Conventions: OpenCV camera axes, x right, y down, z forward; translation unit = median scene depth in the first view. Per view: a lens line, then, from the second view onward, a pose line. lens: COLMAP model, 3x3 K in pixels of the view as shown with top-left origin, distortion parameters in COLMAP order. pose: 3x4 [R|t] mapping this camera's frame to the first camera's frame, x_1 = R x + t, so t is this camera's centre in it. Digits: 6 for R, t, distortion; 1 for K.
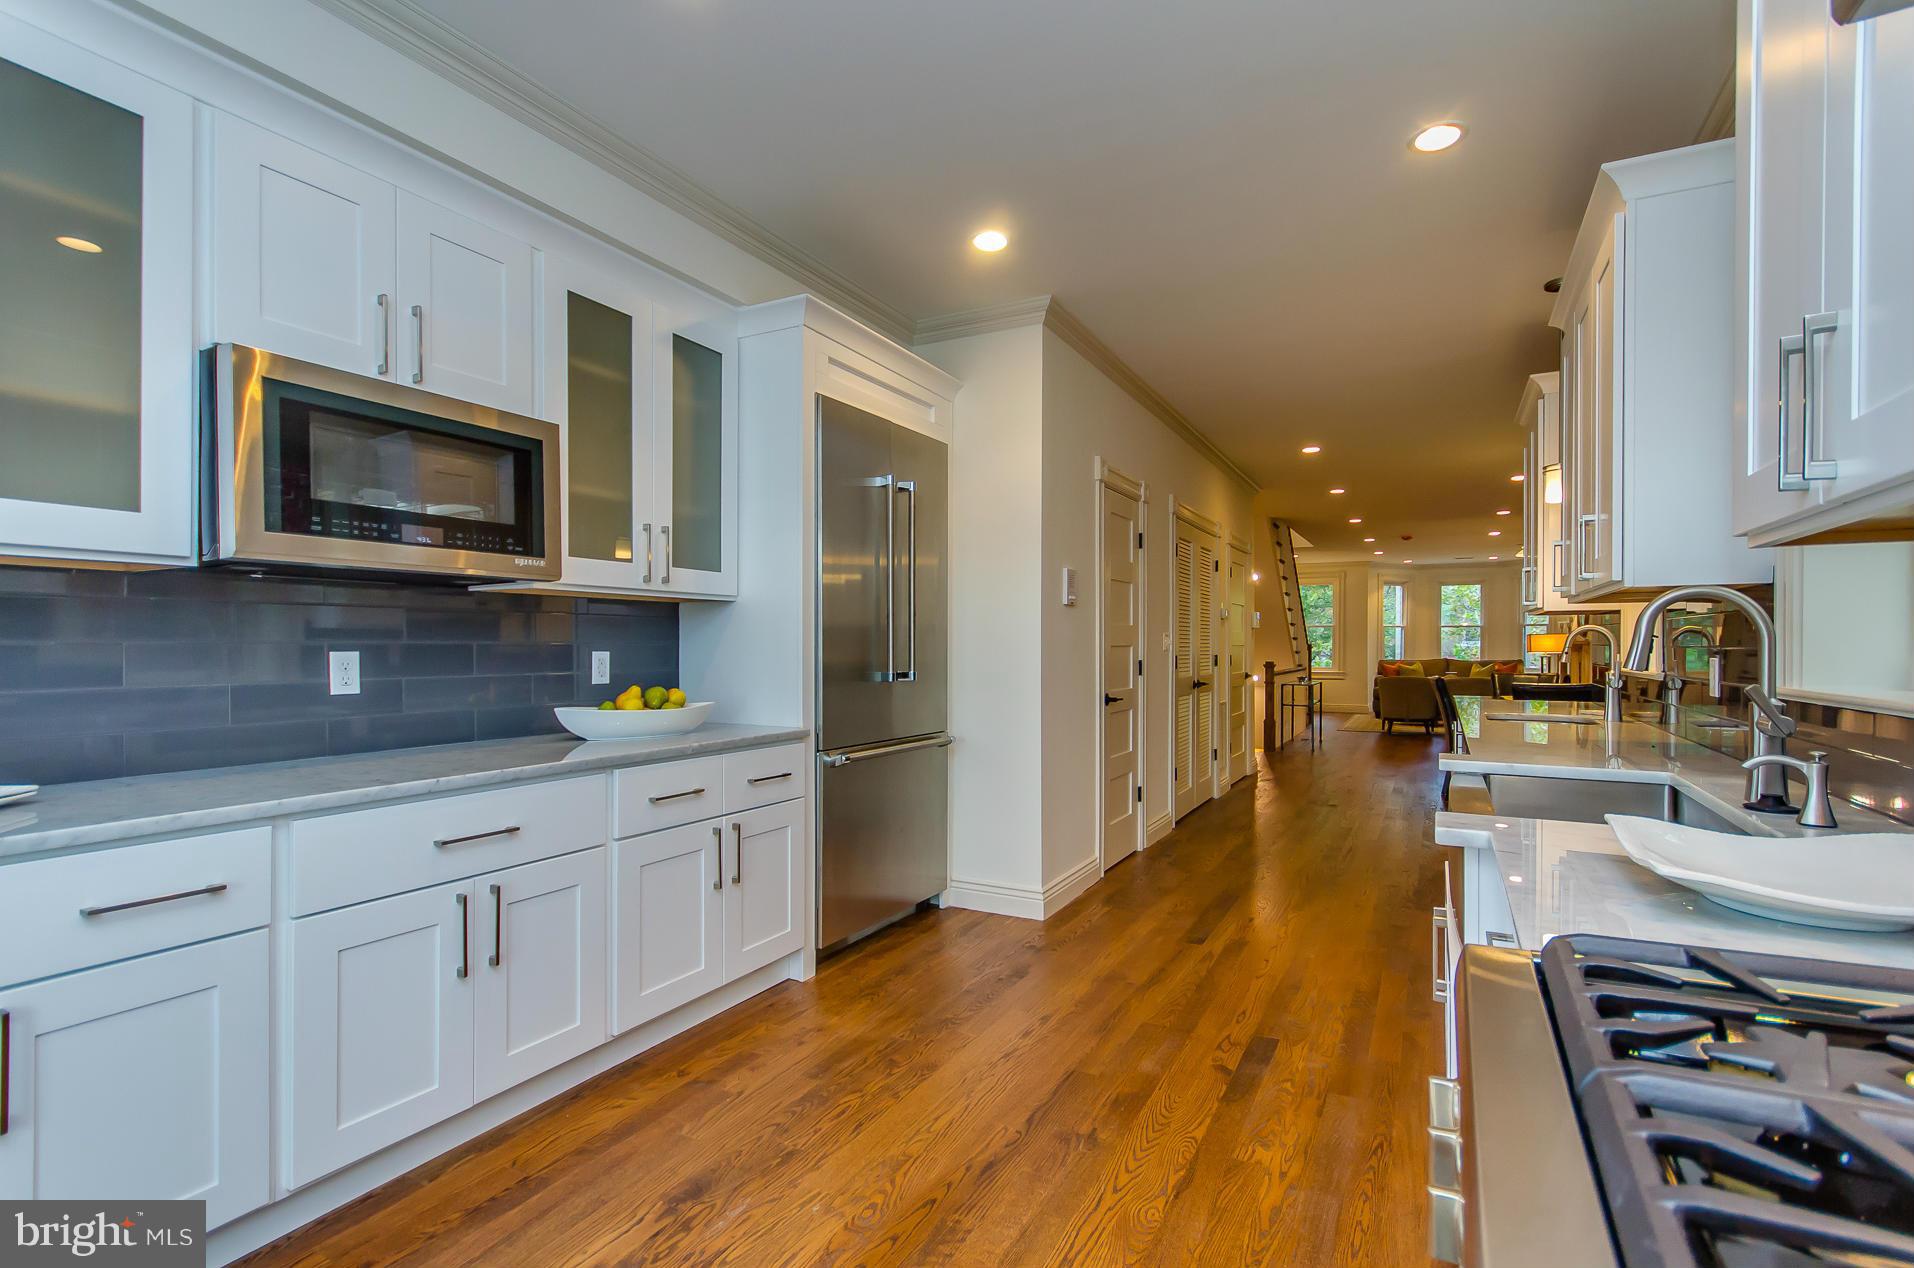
lens RADIAL K [[875.5, 0, 970.0], [0, 875.5, 645.3], [0, 0, 1]] dist [0.002412, -0.000940]
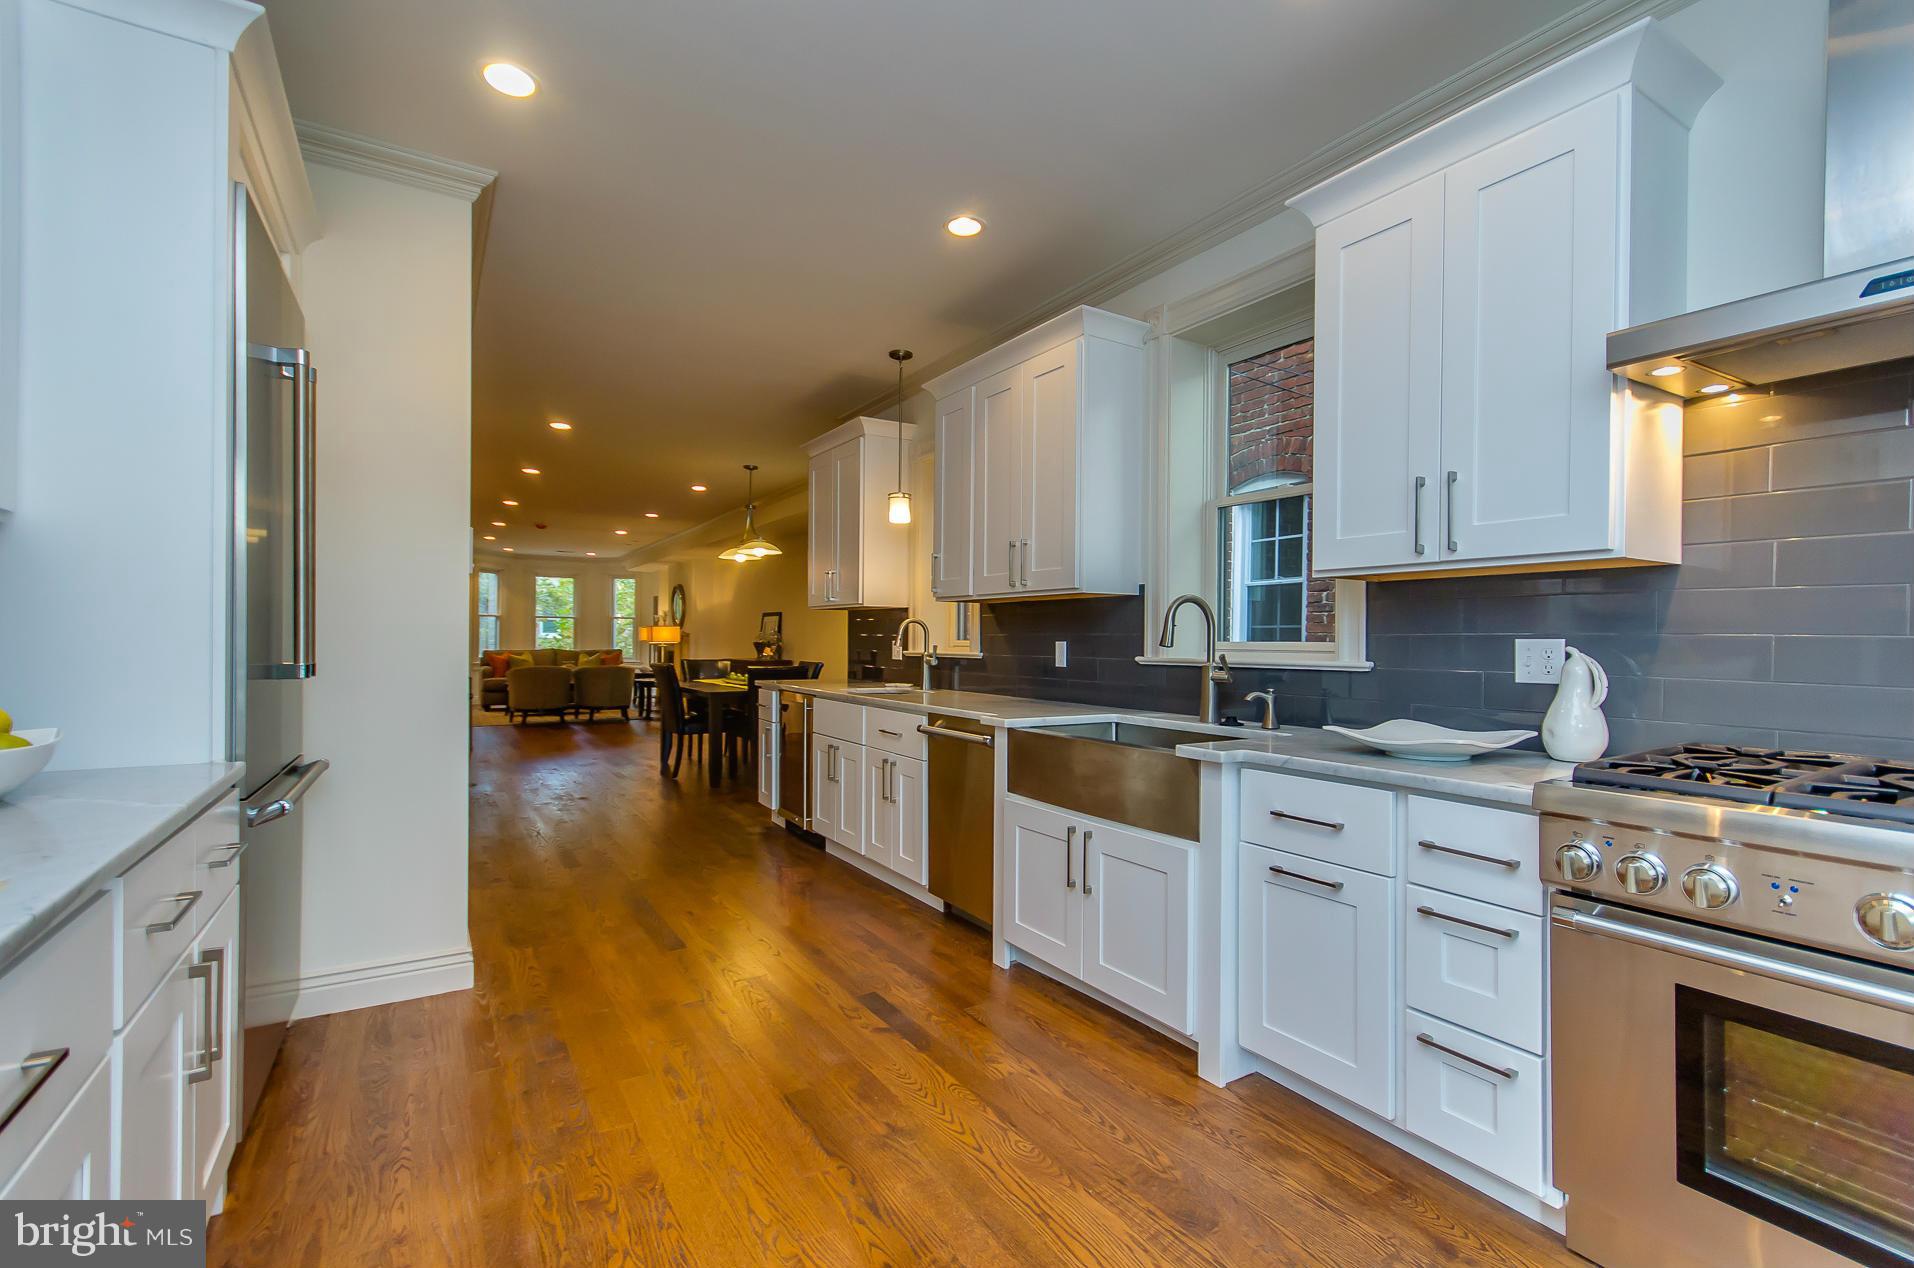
lens RADIAL K [[875.5, 0, 976.8], [0, 875.5, 638.8], [0, 0, 1]] dist [0.002412, -0.000940]
pose [[0.487786, 0.007095, 0.872935, -0.423060], [-0.008460, 0.999958, -0.003400, 0.011696], [-0.872922, -0.005727, 0.487825, 0.284413]]
